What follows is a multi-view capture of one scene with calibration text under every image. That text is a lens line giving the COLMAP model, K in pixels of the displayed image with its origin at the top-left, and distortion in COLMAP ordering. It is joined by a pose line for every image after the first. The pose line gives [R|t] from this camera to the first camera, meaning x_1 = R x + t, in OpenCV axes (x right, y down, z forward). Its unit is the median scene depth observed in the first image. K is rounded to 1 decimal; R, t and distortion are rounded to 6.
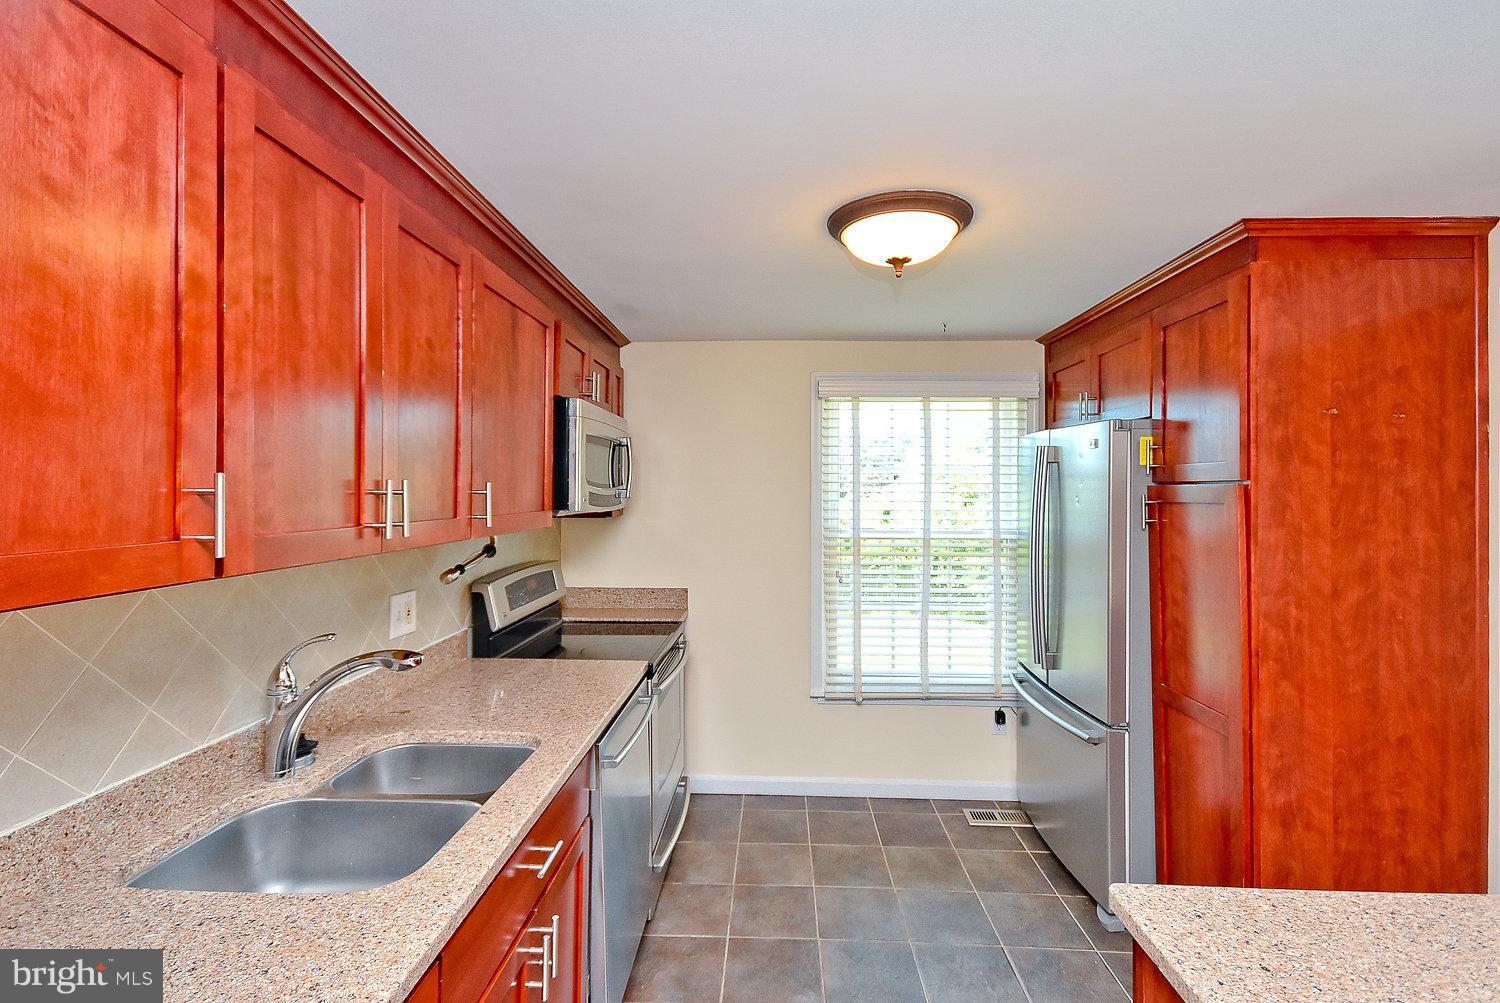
lens RADIAL K [[684.7, 0, 752.0], [0, 684.7, 491.1], [0, 0, 1]] dist [0.008831, -0.002286]
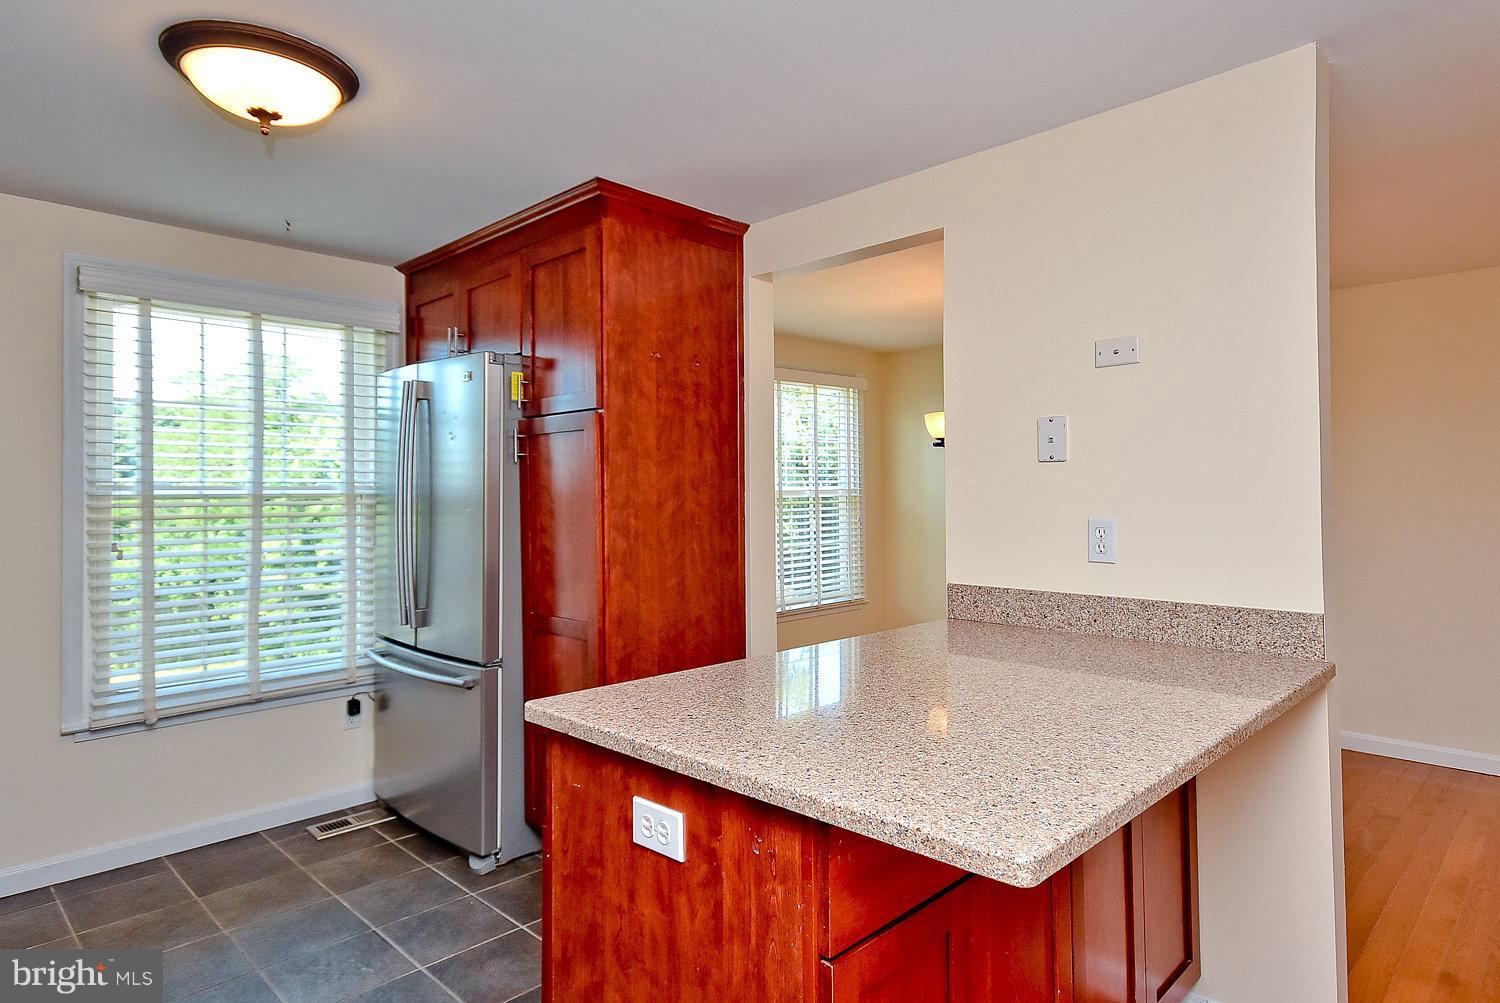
lens RADIAL K [[856.5, 0, 752.3], [0, 856.5, 498.3], [0, 0, 1]] dist [0.030391, -0.001022]
pose [[0.677895, -0.007839, 0.735117, -0.120952], [0.003768, 0.999967, 0.007189, 0.092598], [-0.735149, -0.002103, 0.677902, -0.116938]]
